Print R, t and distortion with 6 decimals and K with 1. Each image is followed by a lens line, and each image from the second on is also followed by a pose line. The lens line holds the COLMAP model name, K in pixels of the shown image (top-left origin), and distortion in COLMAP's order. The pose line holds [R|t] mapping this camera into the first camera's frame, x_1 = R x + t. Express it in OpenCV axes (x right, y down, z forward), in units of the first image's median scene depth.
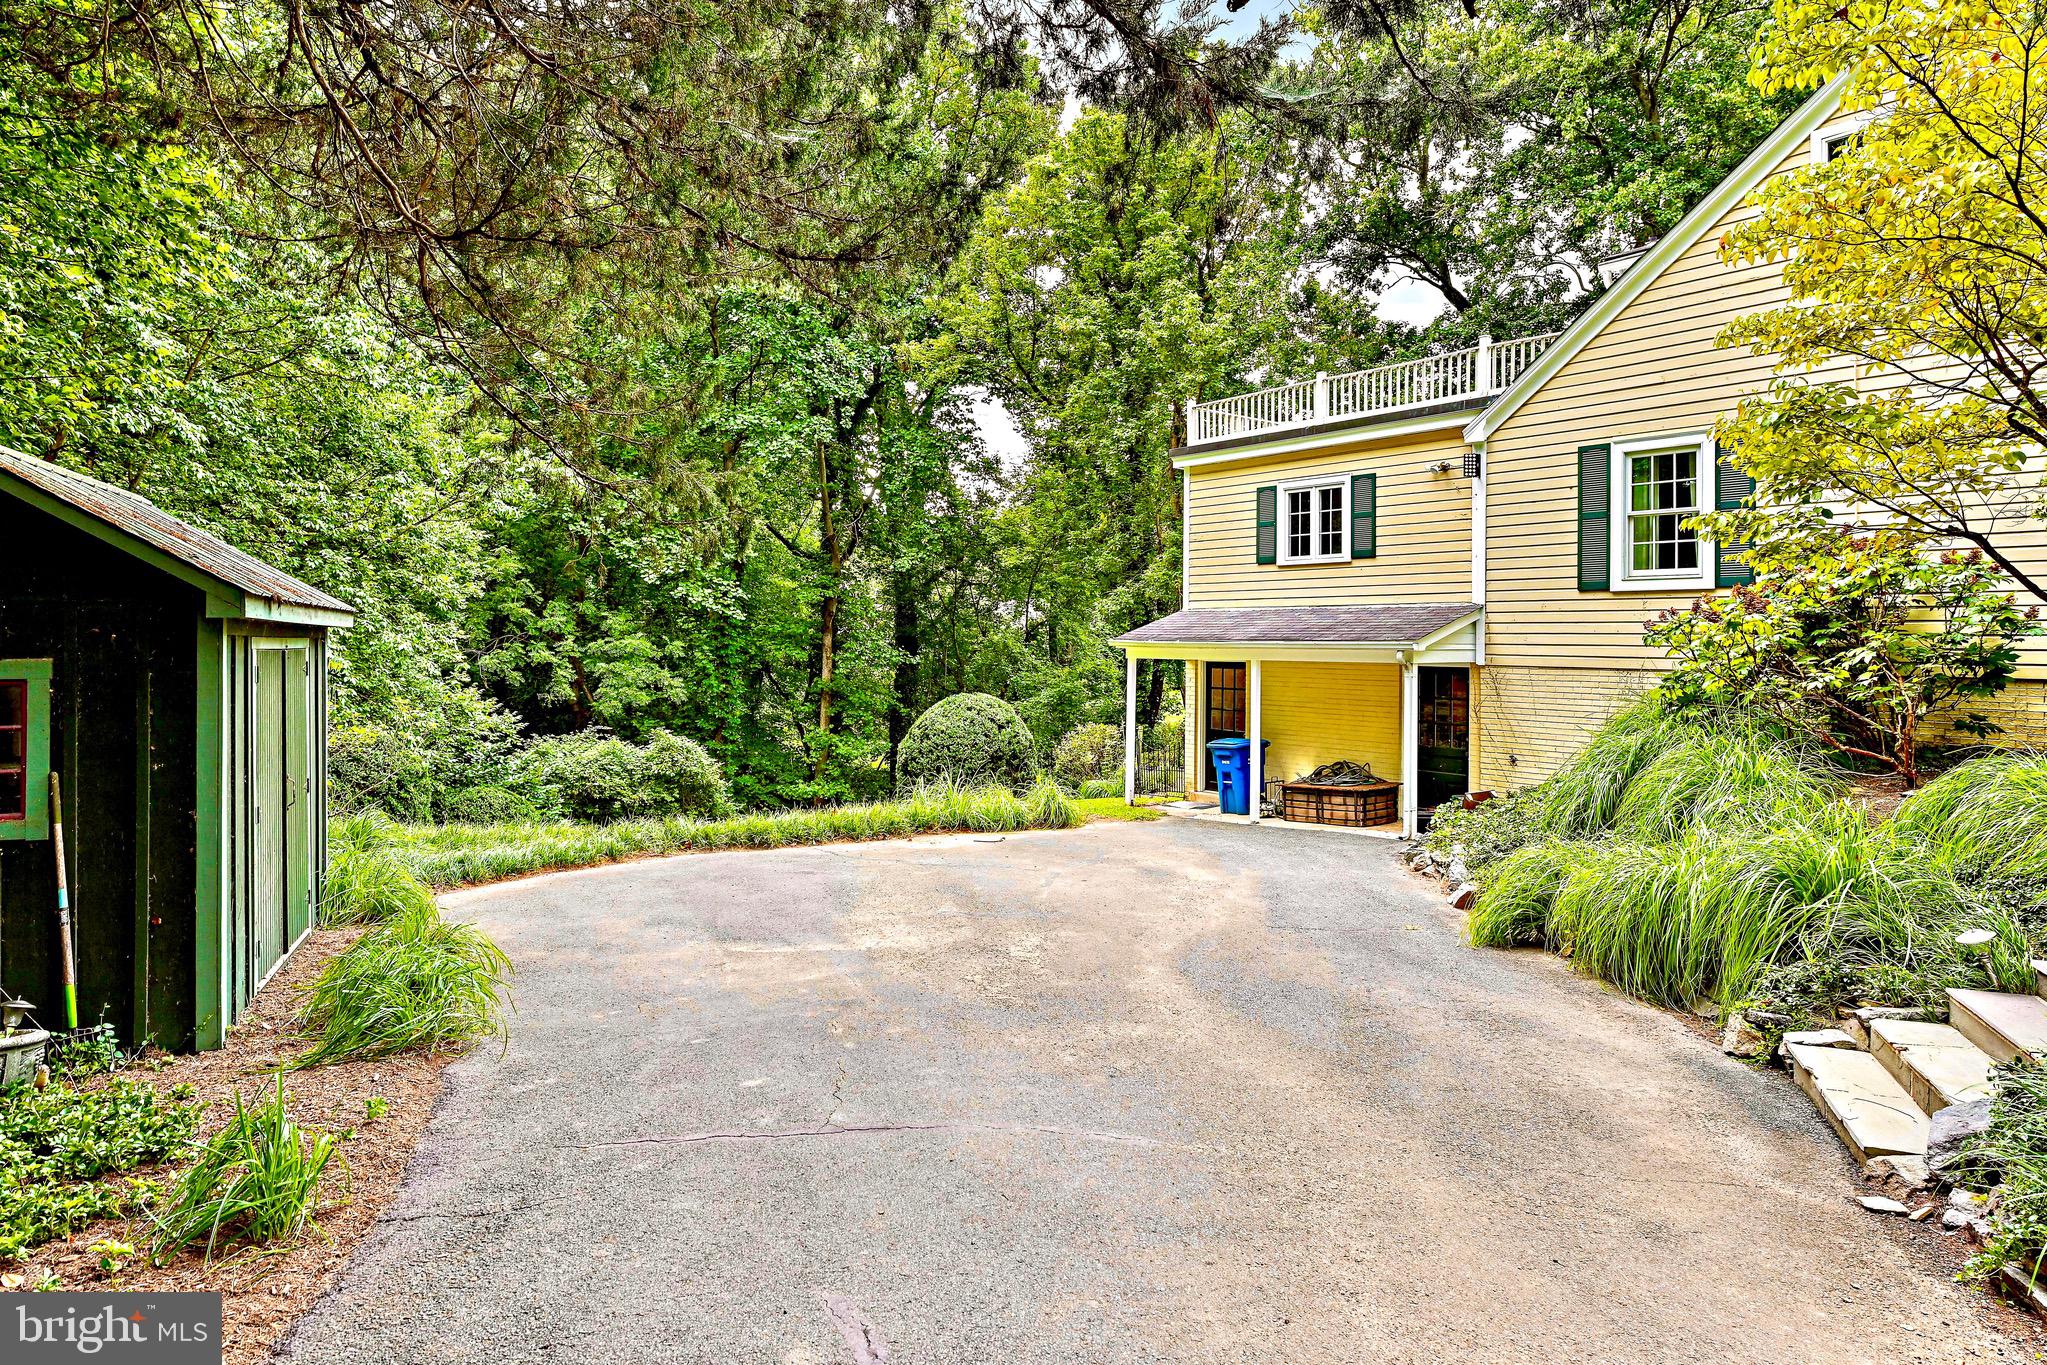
lens RADIAL K [[1239.2, 0, 1020.8], [0, 1239.2, 668.6], [0, 0, 1]] dist [-0.003241, -0.000137]
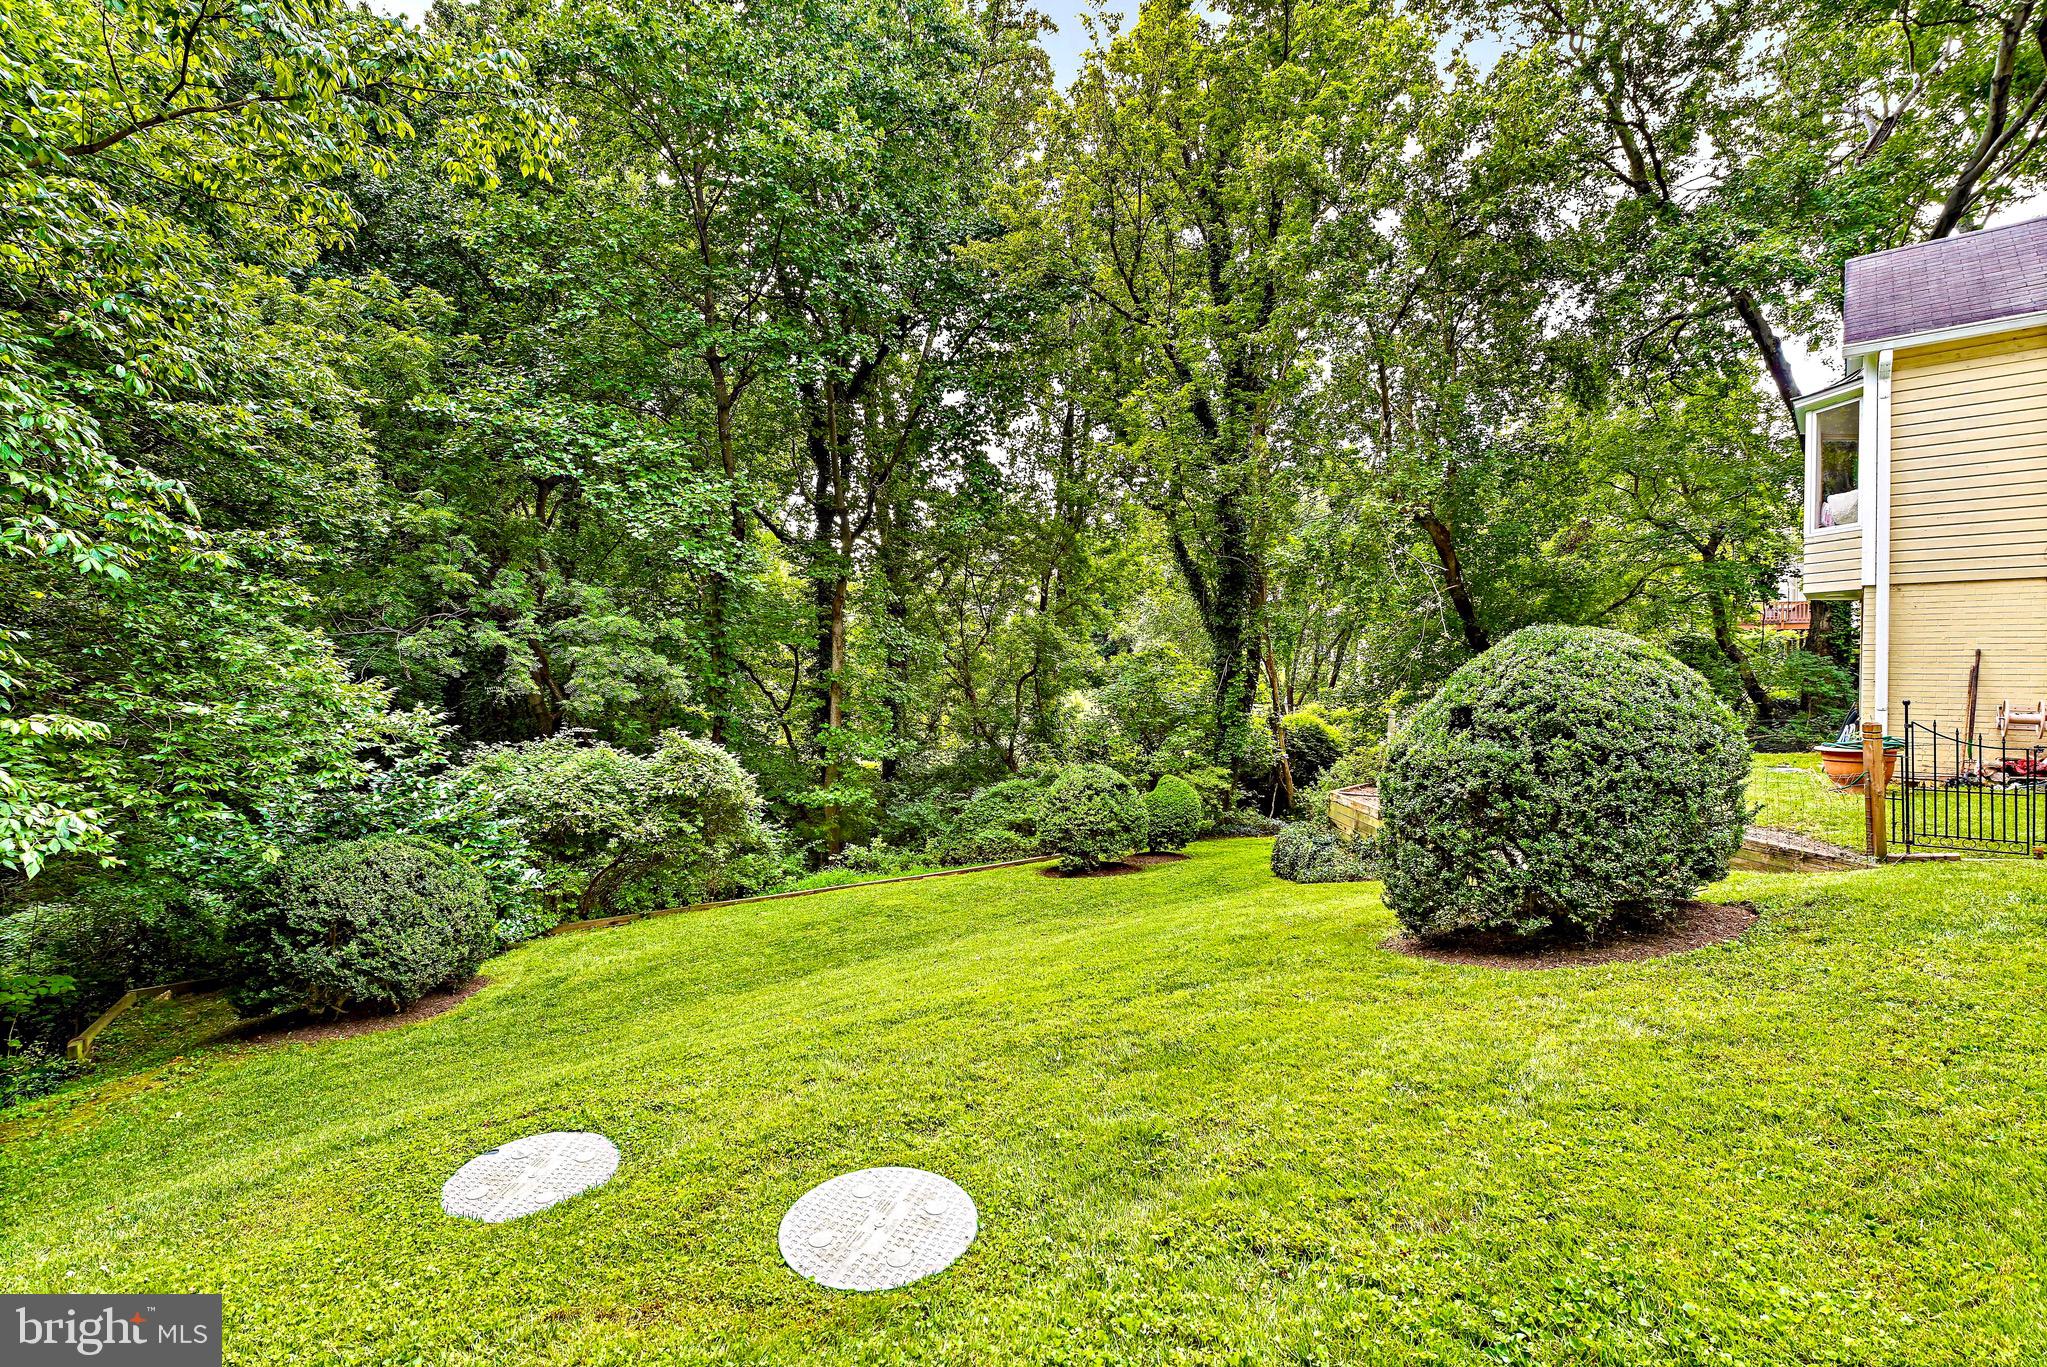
lens RADIAL K [[922.2, 0, 1031.2], [0, 922.2, 703.4], [0, 0, 1]] dist [0.004976, 0.000131]
pose [[0.988430, -0.016920, 0.150729, -0.146589], [0.013023, 0.999556, 0.026809, 0.019312], [-0.151116, -0.024536, 0.988212, 0.393038]]
